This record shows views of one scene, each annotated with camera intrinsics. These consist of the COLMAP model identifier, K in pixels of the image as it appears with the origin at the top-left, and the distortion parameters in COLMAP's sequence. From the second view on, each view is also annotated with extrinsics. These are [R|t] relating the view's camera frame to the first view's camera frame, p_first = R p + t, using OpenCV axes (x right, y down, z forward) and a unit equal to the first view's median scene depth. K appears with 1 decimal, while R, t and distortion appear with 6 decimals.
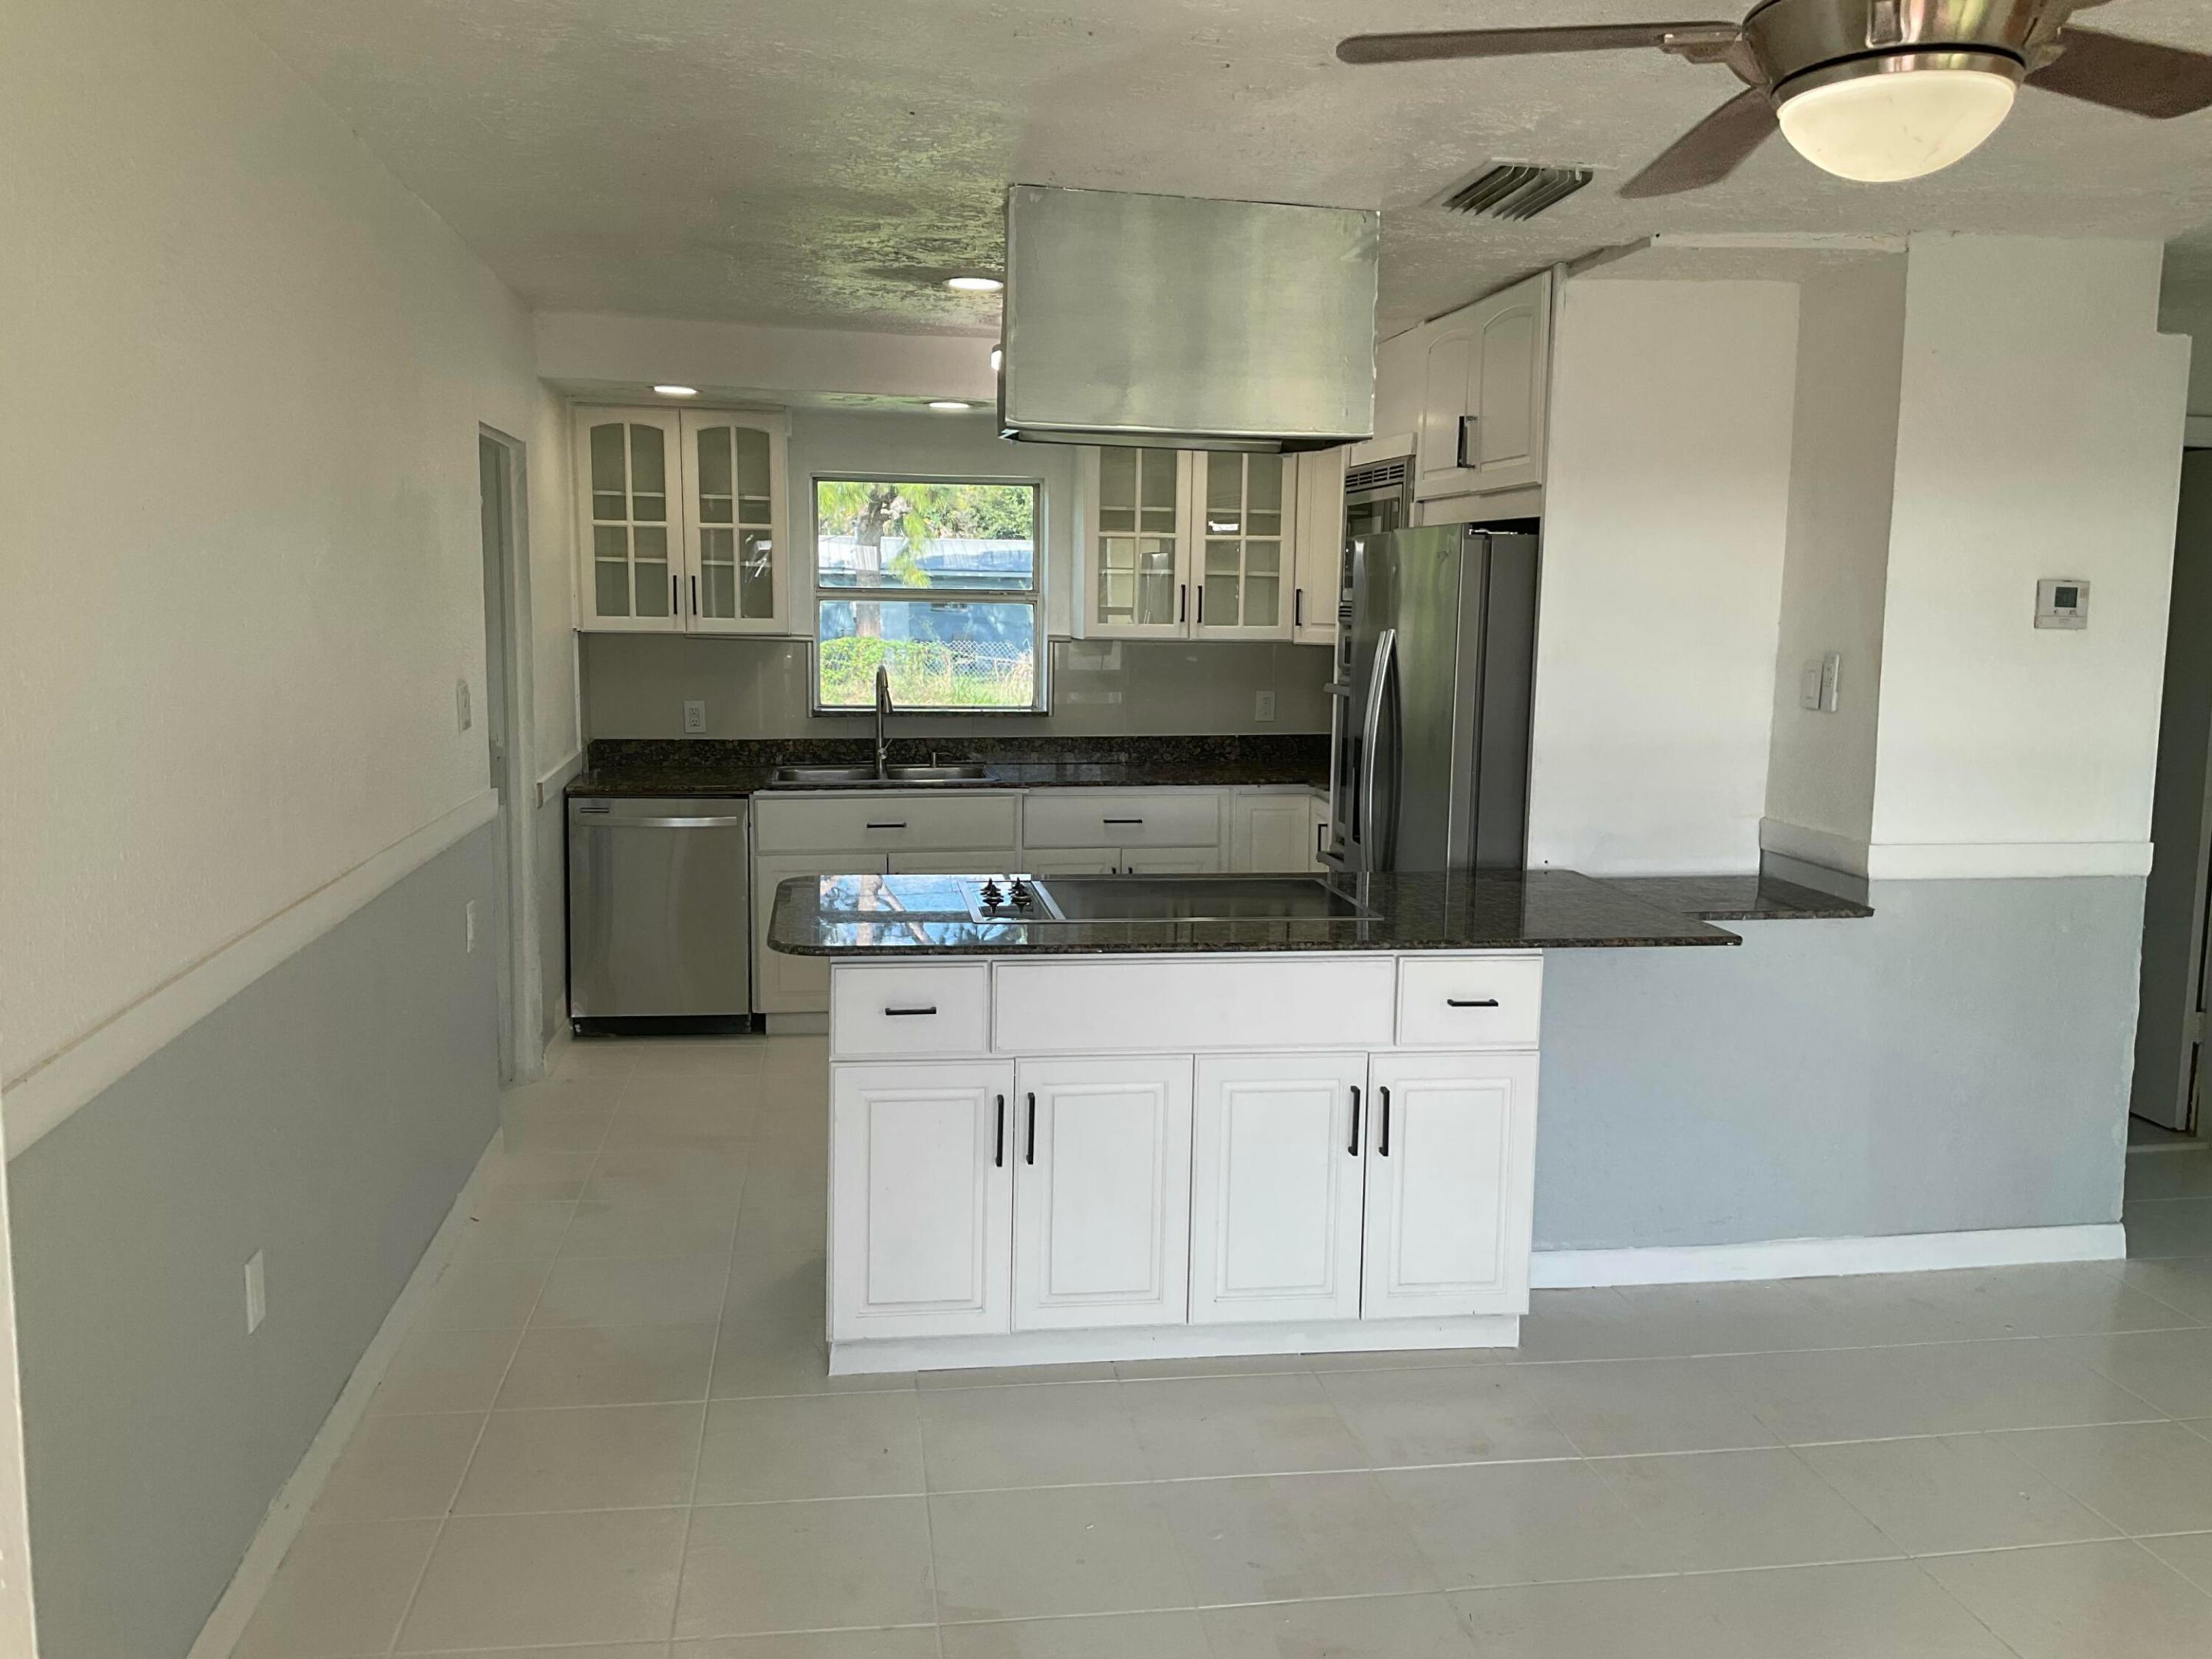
lens RADIAL K [[1821.0, 0, 1106.0], [0, 1821.0, 829.5], [0, 0, 1]] dist [0.122014, -0.241227]
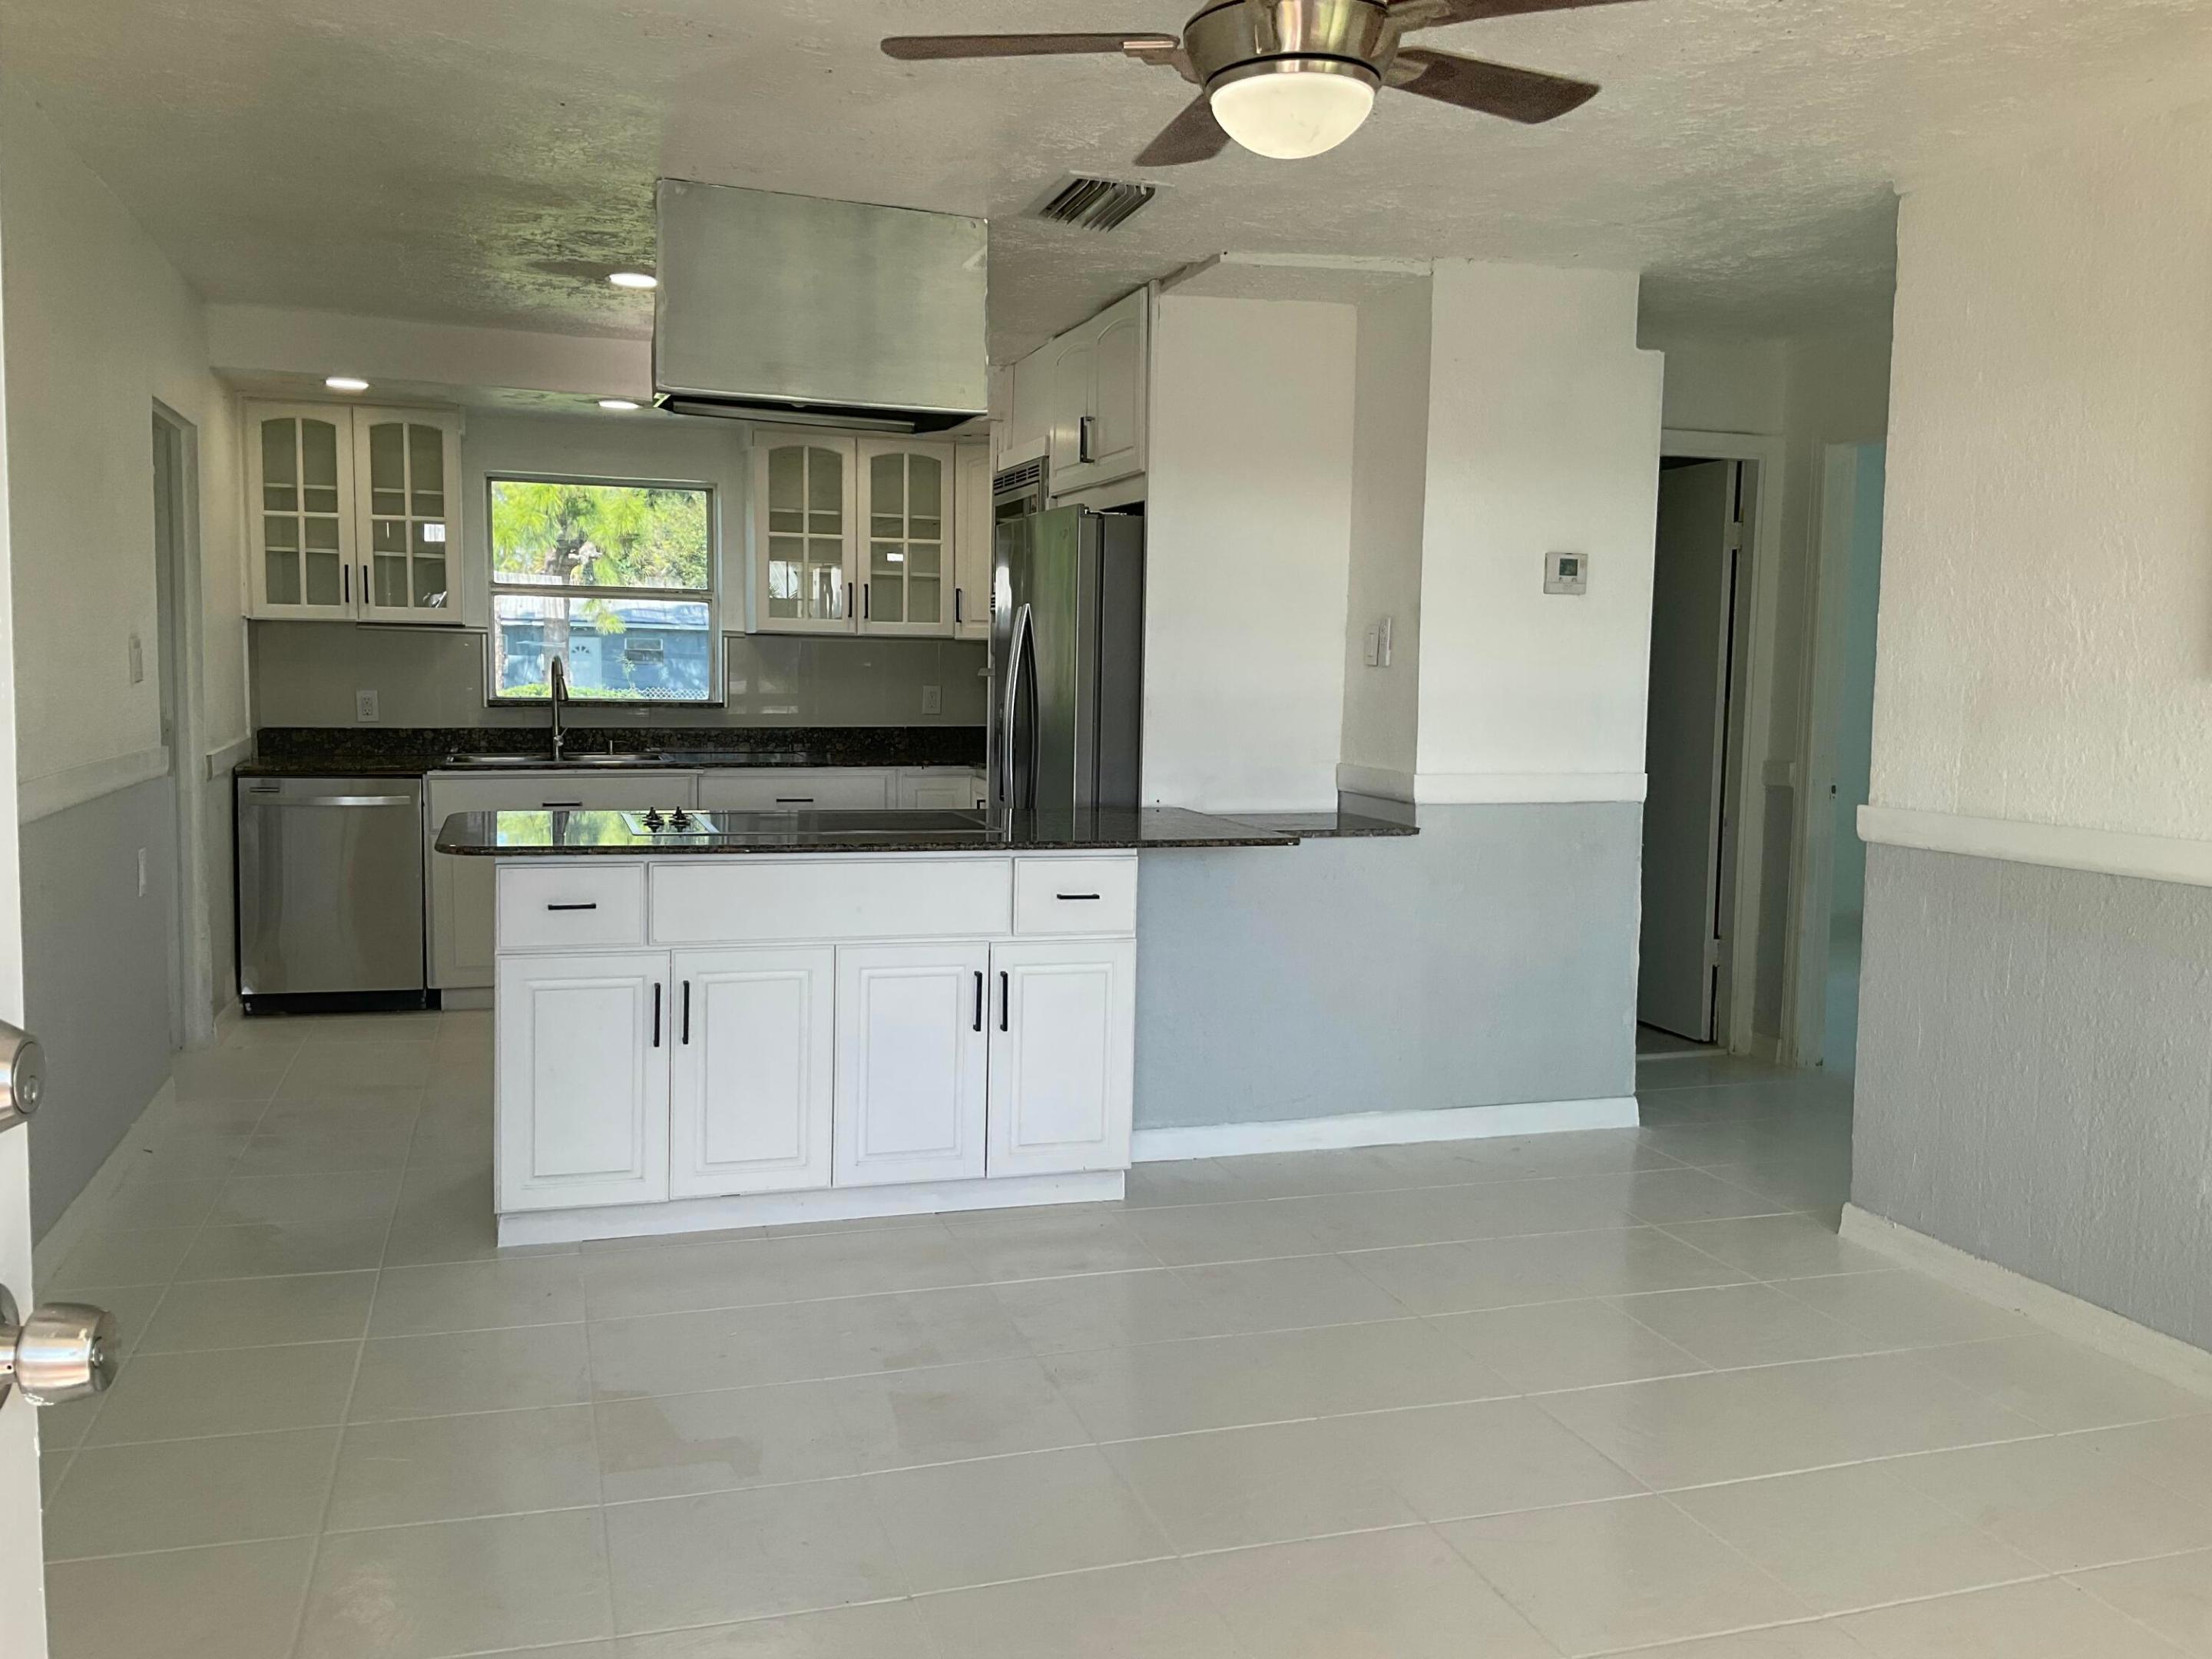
lens RADIAL K [[1829.1, 0, 1106.1], [0, 1829.1, 834.8], [0, 0, 1]] dist [0.133608, -0.292393]
pose [[0.987694, -0.011740, 0.155955, 0.031270], [0.017156, 0.999294, -0.033430, 0.079497], [-0.155452, 0.035695, 0.987198, -0.127378]]
